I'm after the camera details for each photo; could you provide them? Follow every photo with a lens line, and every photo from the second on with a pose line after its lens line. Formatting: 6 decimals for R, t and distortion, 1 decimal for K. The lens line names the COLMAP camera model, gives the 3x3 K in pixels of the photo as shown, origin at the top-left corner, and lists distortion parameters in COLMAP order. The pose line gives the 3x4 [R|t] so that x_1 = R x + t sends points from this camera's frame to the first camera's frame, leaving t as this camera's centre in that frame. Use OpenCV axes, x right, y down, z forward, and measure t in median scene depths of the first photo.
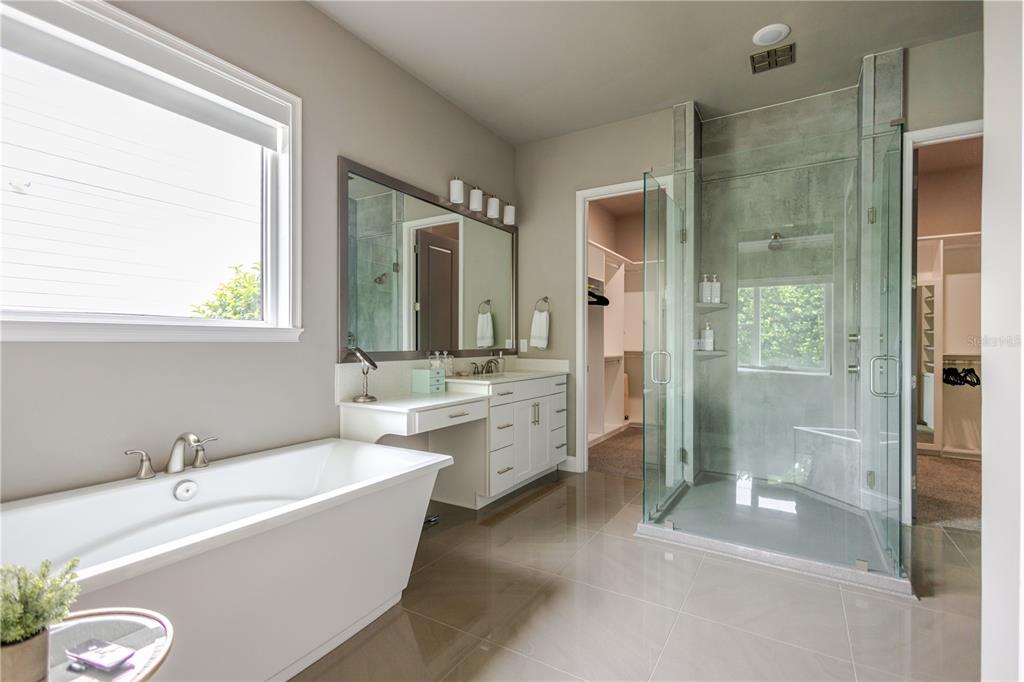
lens RADIAL K [[466.3, 0, 510.0], [0, 466.3, 342.3], [0, 0, 1]] dist [0.003948, 0.000526]
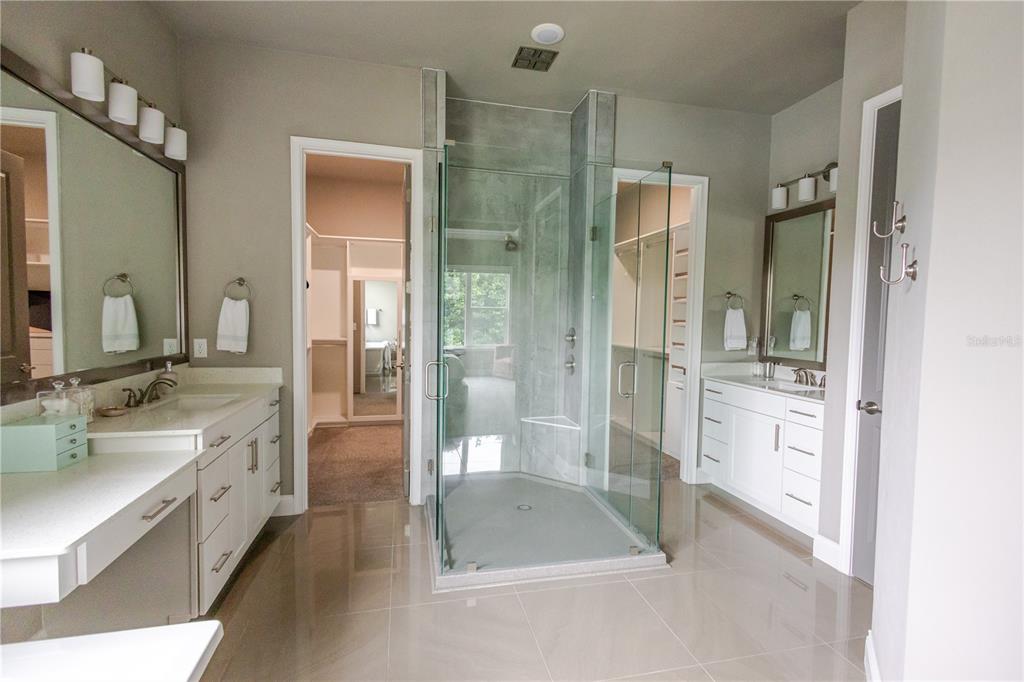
lens RADIAL K [[466.3, 0, 513.1], [0, 466.3, 339.7], [0, 0, 1]] dist [0.003948, 0.000526]
pose [[0.712175, -0.026297, 0.701510, -0.143355], [-0.014217, 0.998553, 0.051865, -0.054376], [-0.701858, -0.046911, 0.710770, 0.249684]]
